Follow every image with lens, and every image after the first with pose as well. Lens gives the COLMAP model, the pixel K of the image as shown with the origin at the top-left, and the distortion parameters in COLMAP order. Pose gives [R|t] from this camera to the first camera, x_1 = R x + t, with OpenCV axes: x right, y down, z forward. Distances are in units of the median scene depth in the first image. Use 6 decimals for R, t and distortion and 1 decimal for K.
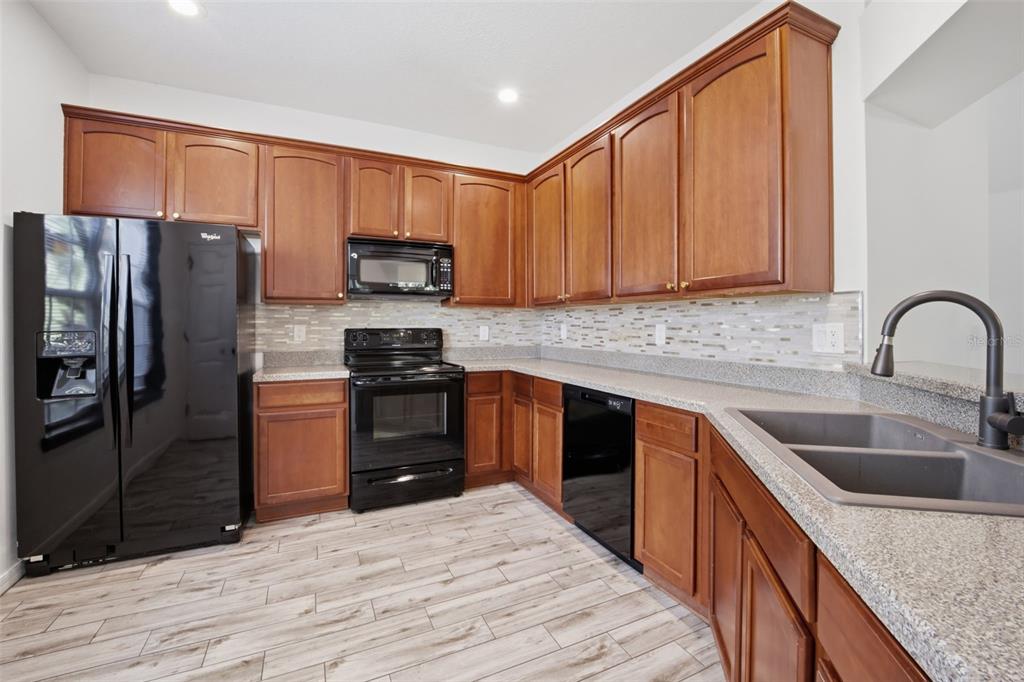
lens RADIAL K [[434.7, 0, 514.3], [0, 434.7, 324.5], [0, 0, 1]] dist [-0.016979, -0.000207]
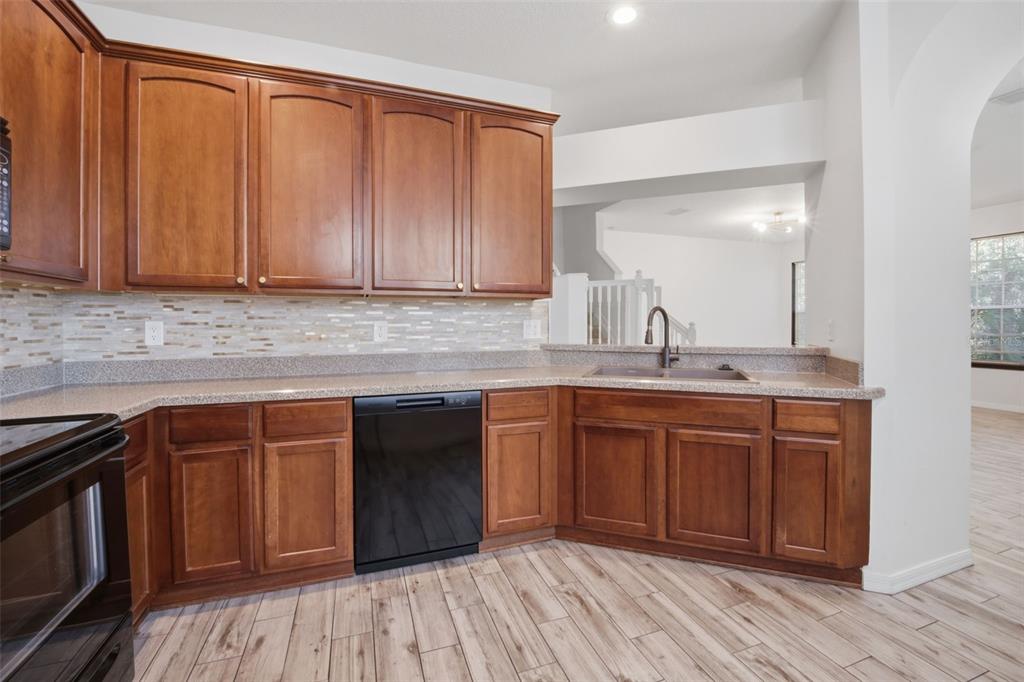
lens RADIAL K [[434.7, 0, 514.3], [0, 434.7, 324.5], [0, 0, 1]] dist [-0.016979, -0.000207]
pose [[0.101967, -0.006860, 0.994764, -0.674573], [0.003183, 0.999973, 0.006569, 0.001981], [-0.994783, 0.002496, 0.101986, 0.698922]]
